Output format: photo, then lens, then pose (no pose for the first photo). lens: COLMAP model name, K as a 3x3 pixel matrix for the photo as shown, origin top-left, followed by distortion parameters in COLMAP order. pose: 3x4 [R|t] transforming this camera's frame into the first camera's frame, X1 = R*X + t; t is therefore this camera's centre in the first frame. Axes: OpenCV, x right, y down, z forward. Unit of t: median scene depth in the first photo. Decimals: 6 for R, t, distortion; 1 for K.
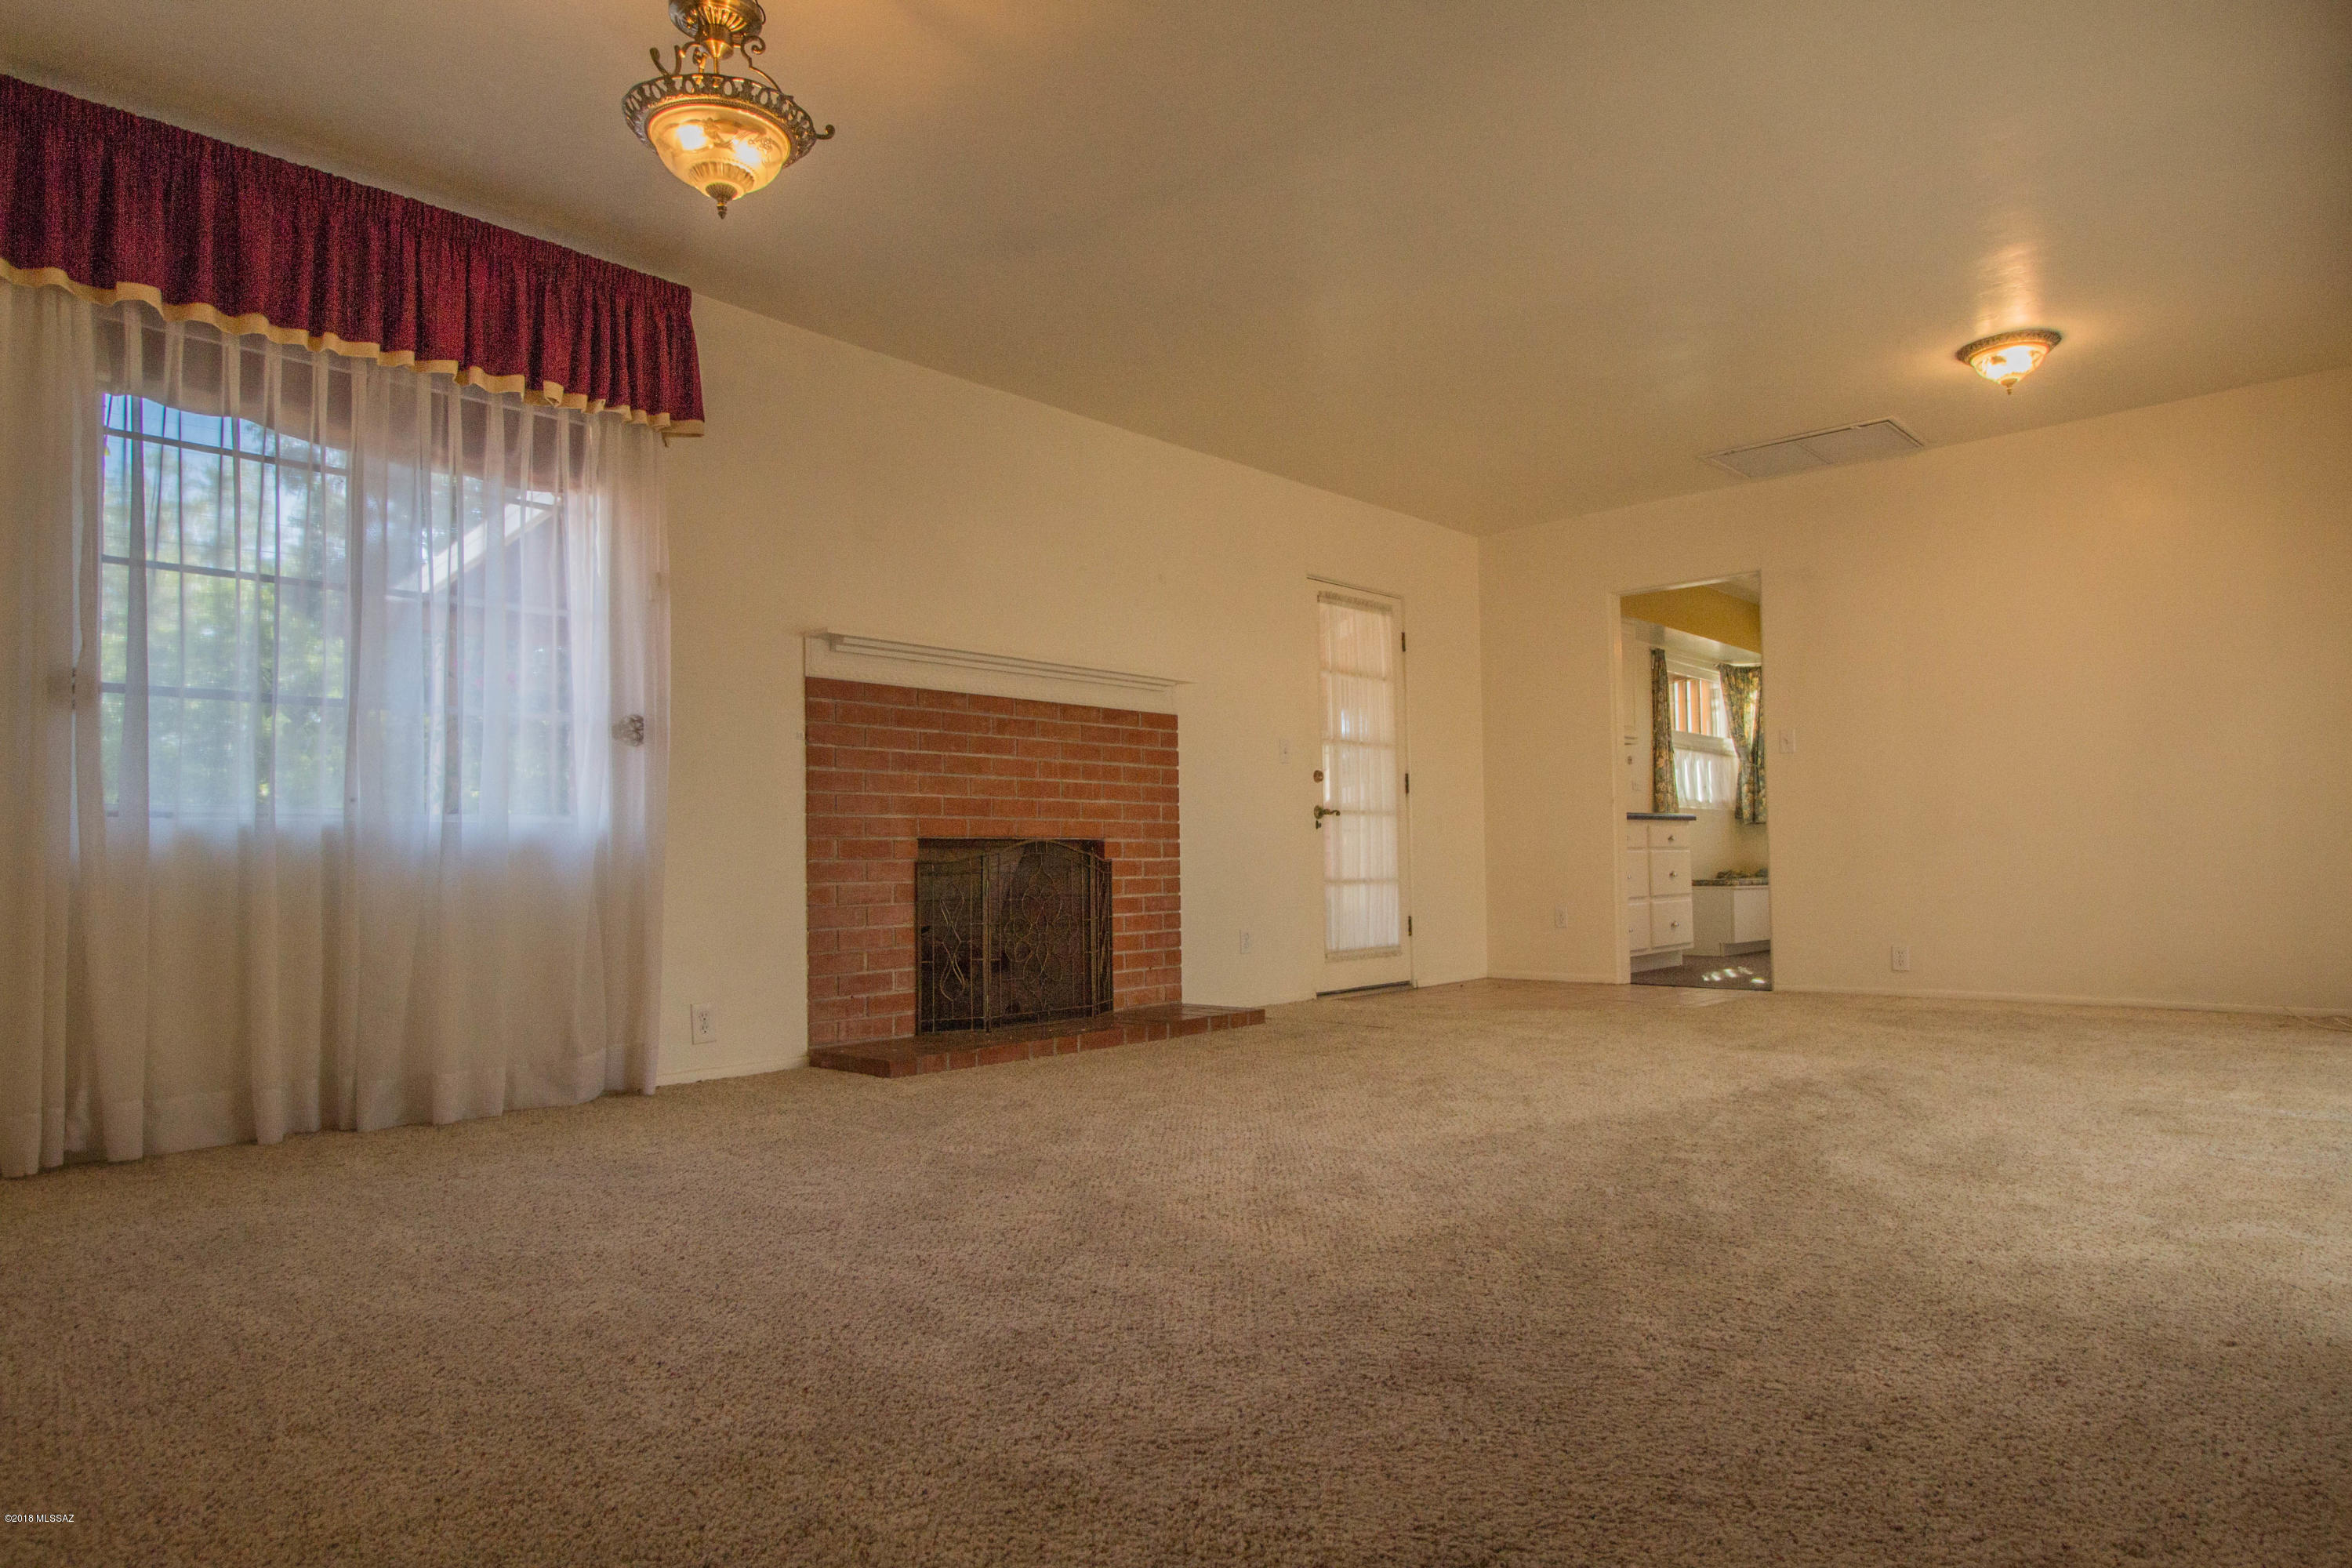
lens RADIAL K [[1380.8, 0, 1183.9], [0, 1380.8, 784.6], [0, 0, 1]] dist [-0.001576, 0.001274]
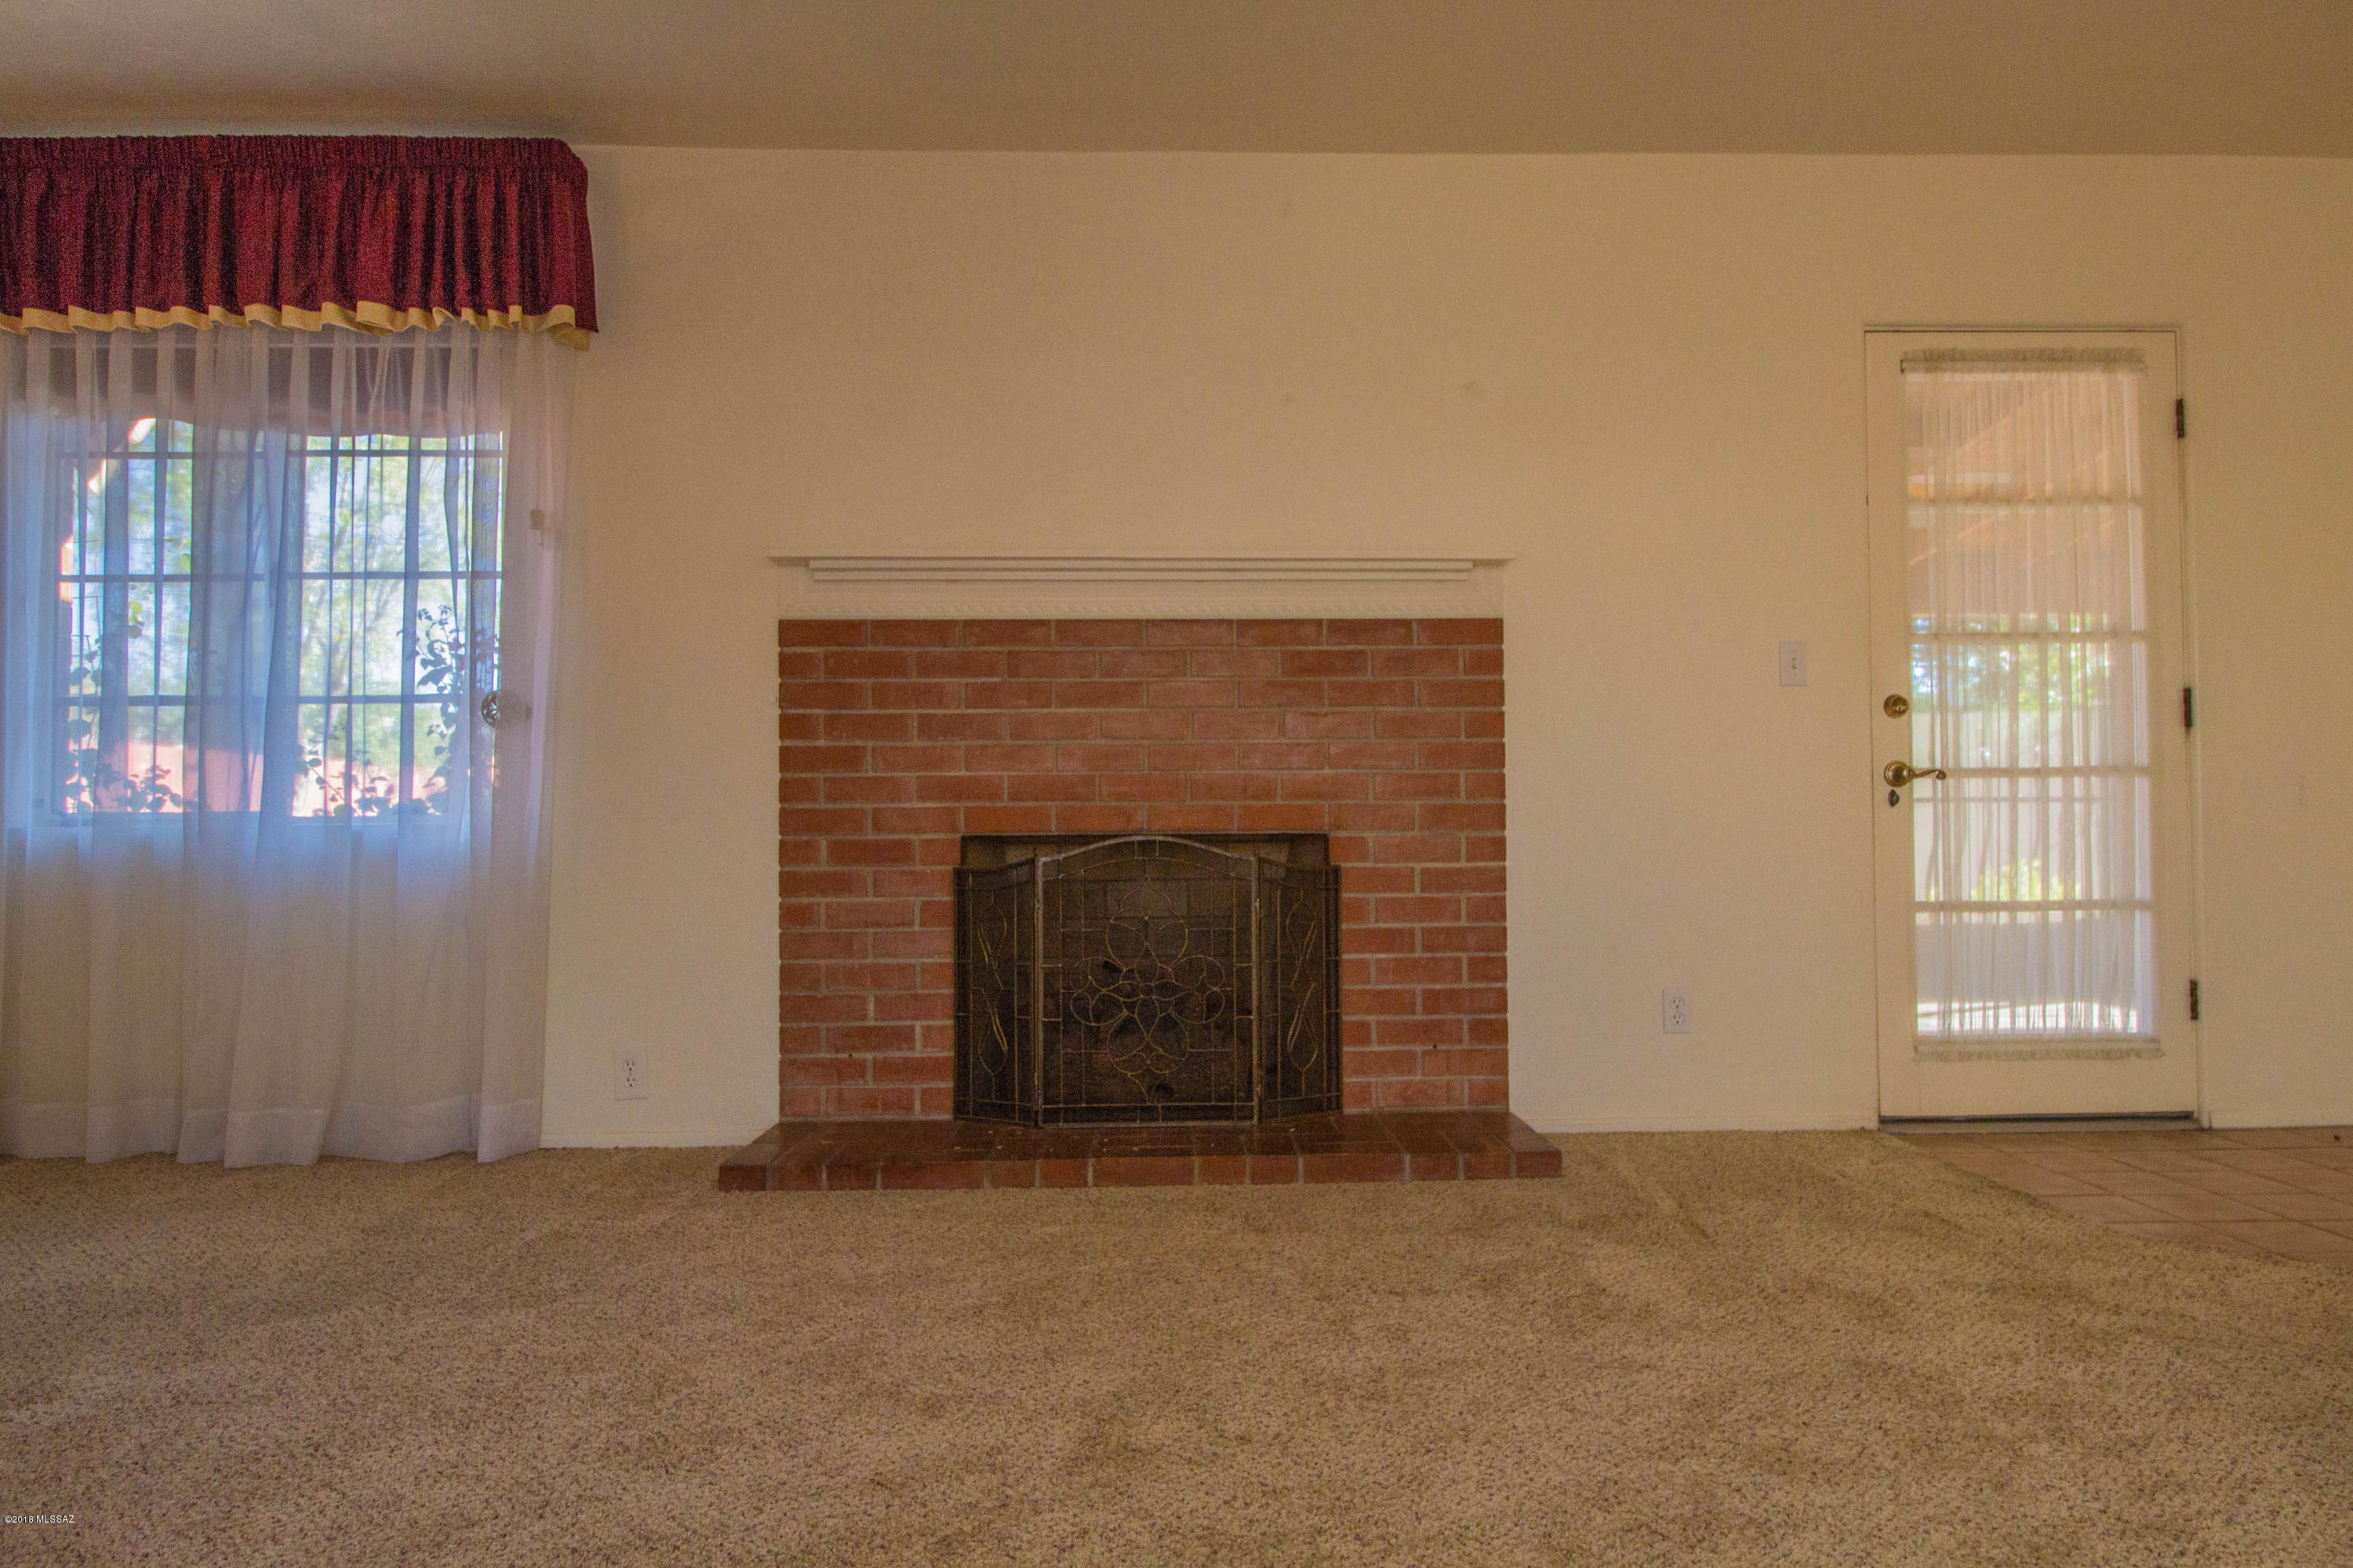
lens RADIAL K [[1381.5, 0, 1176.3], [0, 1381.5, 804.5], [0, 0, 1]] dist [-0.001576, 0.001274]
pose [[0.699955, -0.012935, -0.714070, 0.380235], [0.039805, 0.998988, 0.020923, 0.012898], [0.713077, -0.043069, 0.699762, 0.589652]]
